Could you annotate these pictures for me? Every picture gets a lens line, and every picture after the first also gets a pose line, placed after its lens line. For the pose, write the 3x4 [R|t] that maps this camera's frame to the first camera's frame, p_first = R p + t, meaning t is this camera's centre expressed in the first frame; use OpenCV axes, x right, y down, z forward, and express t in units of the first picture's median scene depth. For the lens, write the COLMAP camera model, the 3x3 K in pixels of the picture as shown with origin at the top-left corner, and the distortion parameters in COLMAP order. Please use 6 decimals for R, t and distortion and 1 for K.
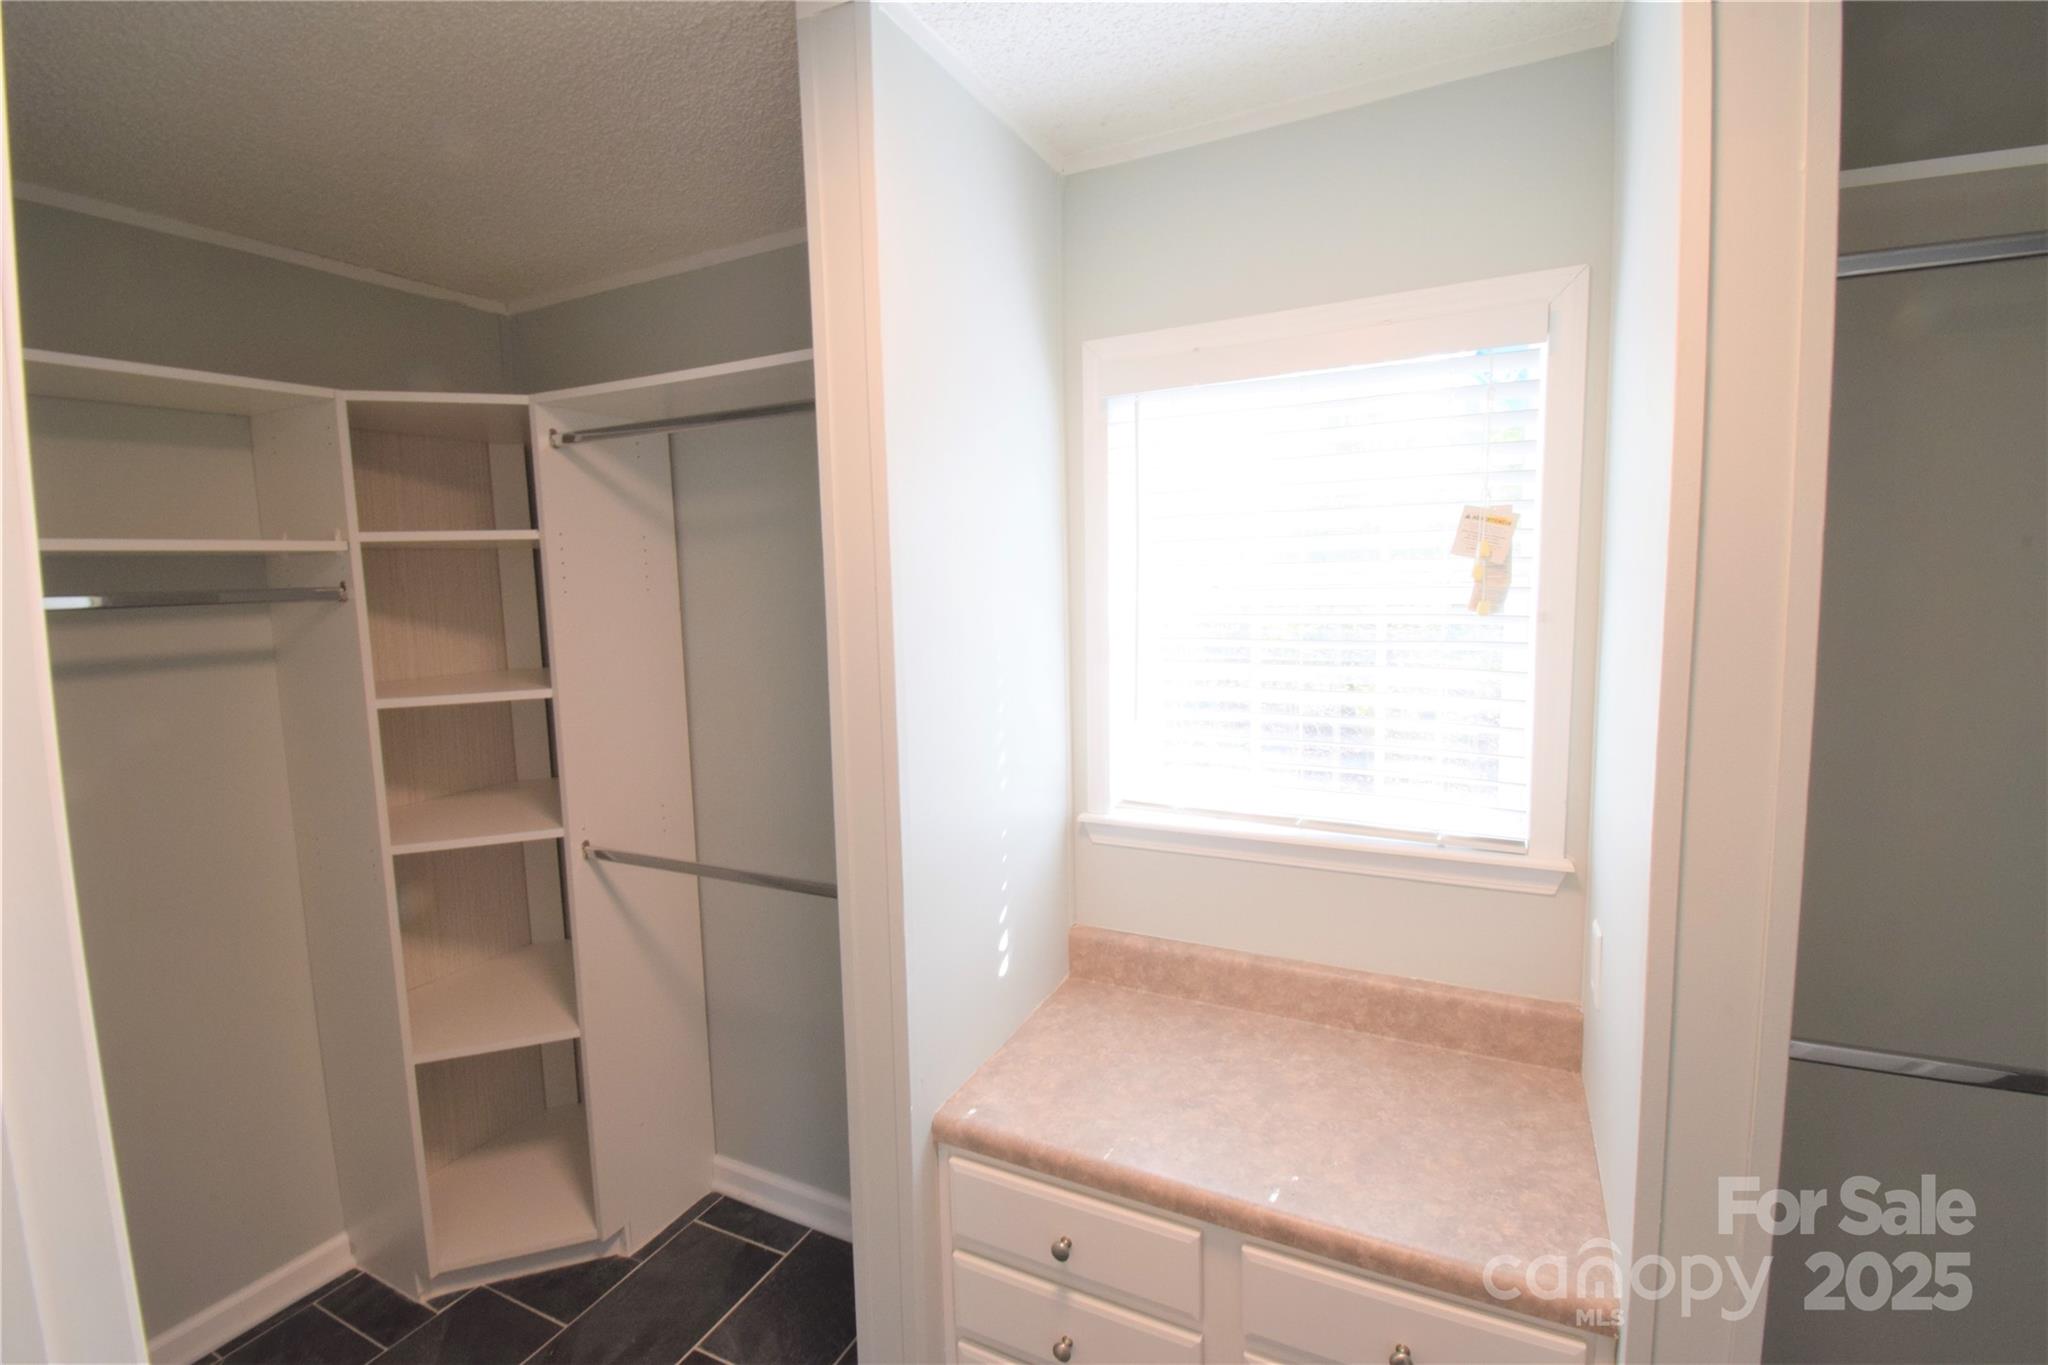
lens RADIAL K [[897.8, 0, 1024.0], [0, 897.8, 682.5], [0, 0, 1]] dist [0.023653, -0.030112]
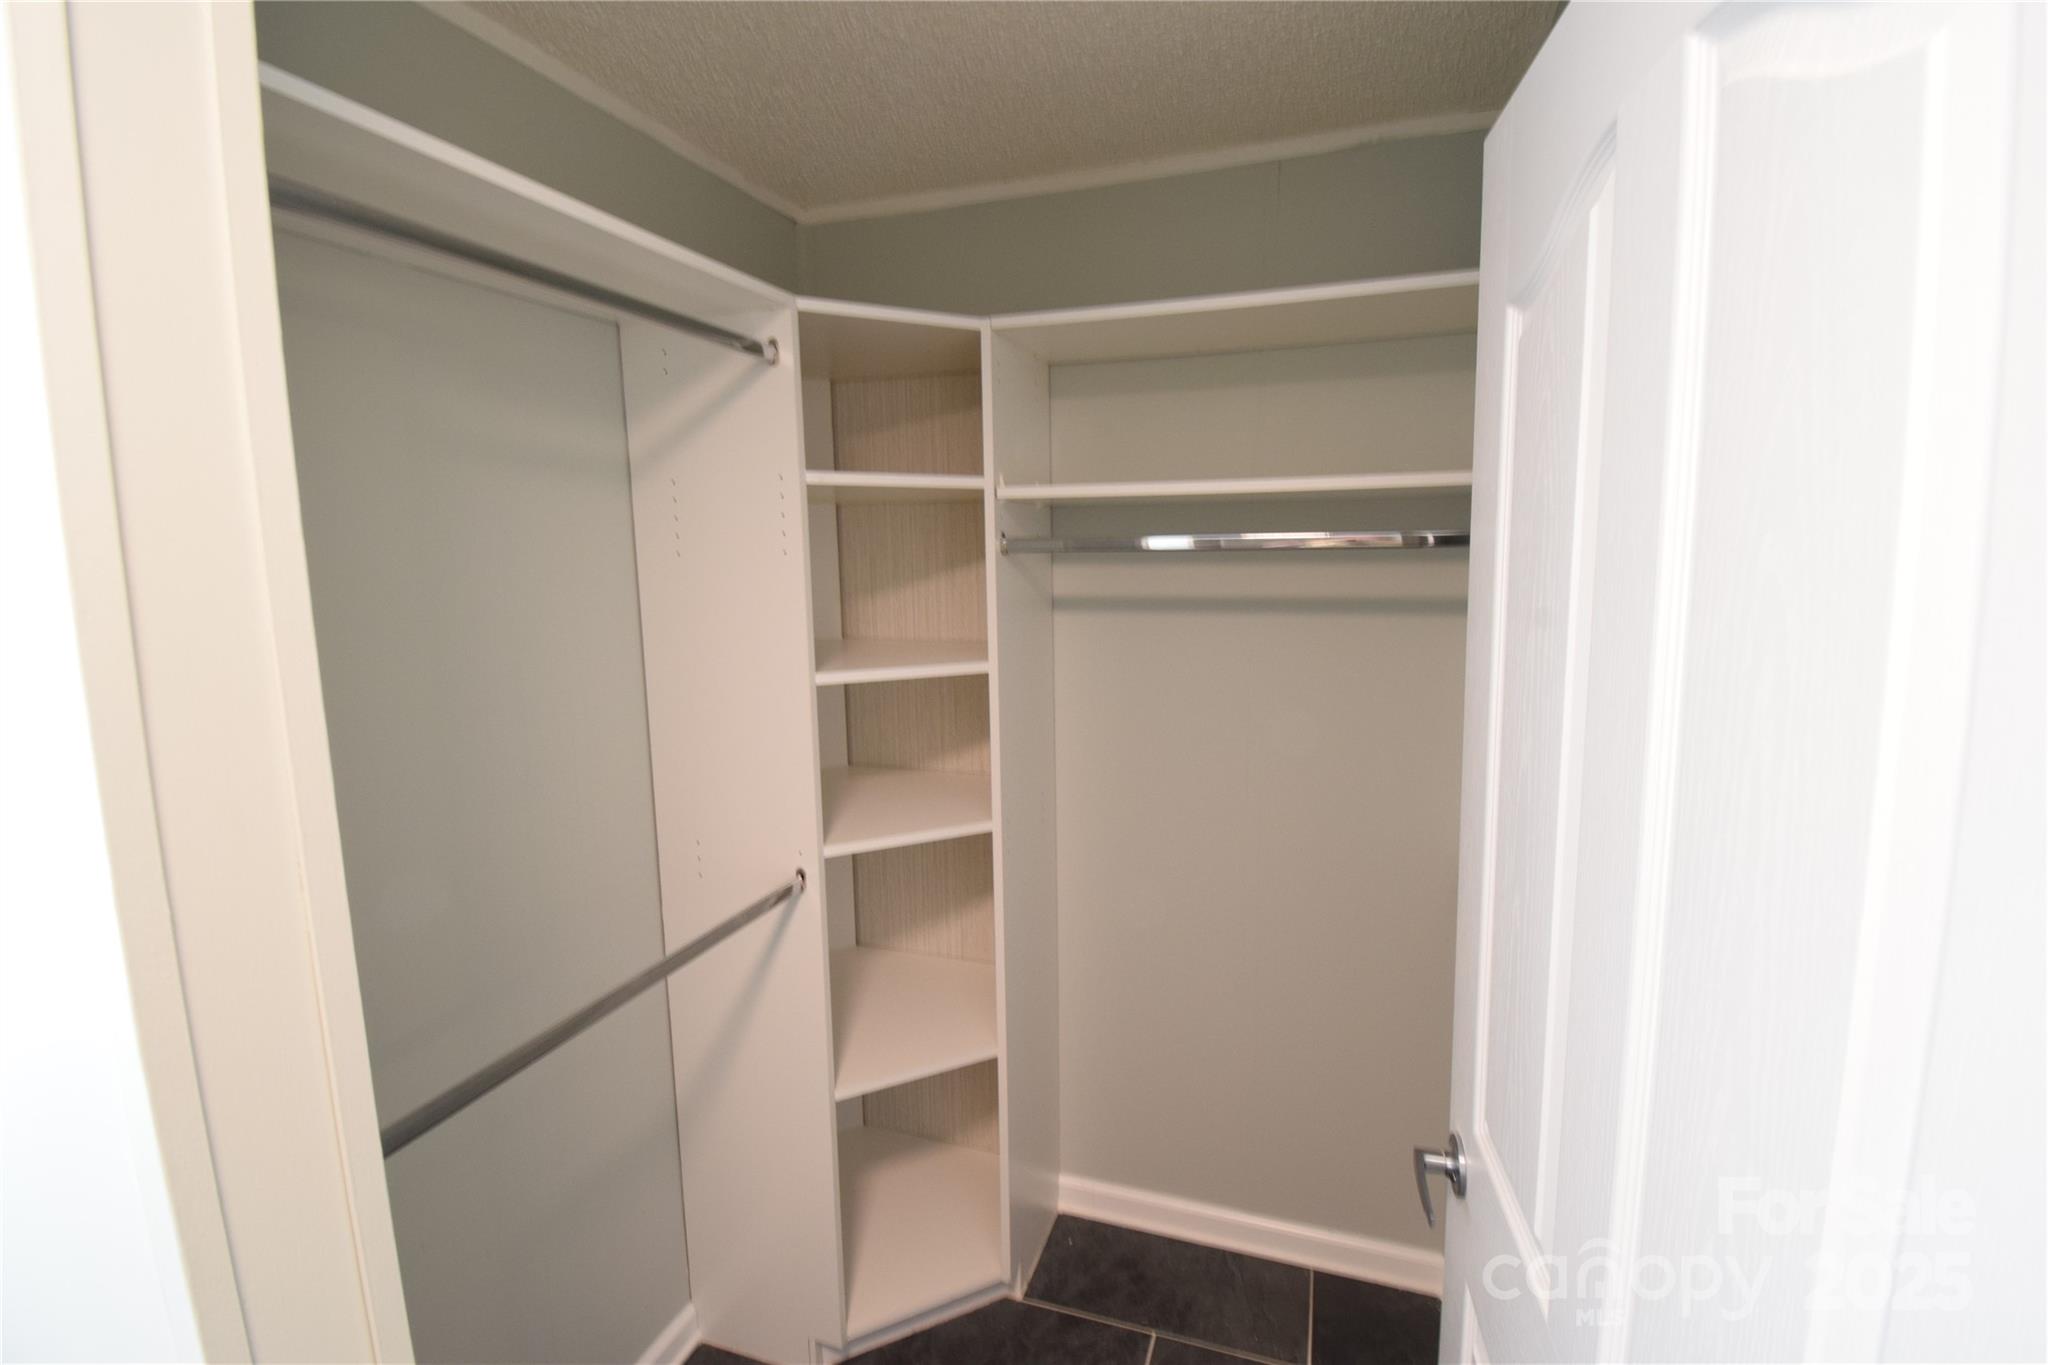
lens RADIAL K [[897.8, 0, 1024.0], [0, 897.8, 682.5], [0, 0, 1]] dist [0.023653, -0.030112]
pose [[0.997084, 0.017327, 0.074320, -0.600400], [-0.020490, 0.998907, 0.042017, -0.013231], [-0.073510, -0.043418, 0.996349, 0.153545]]
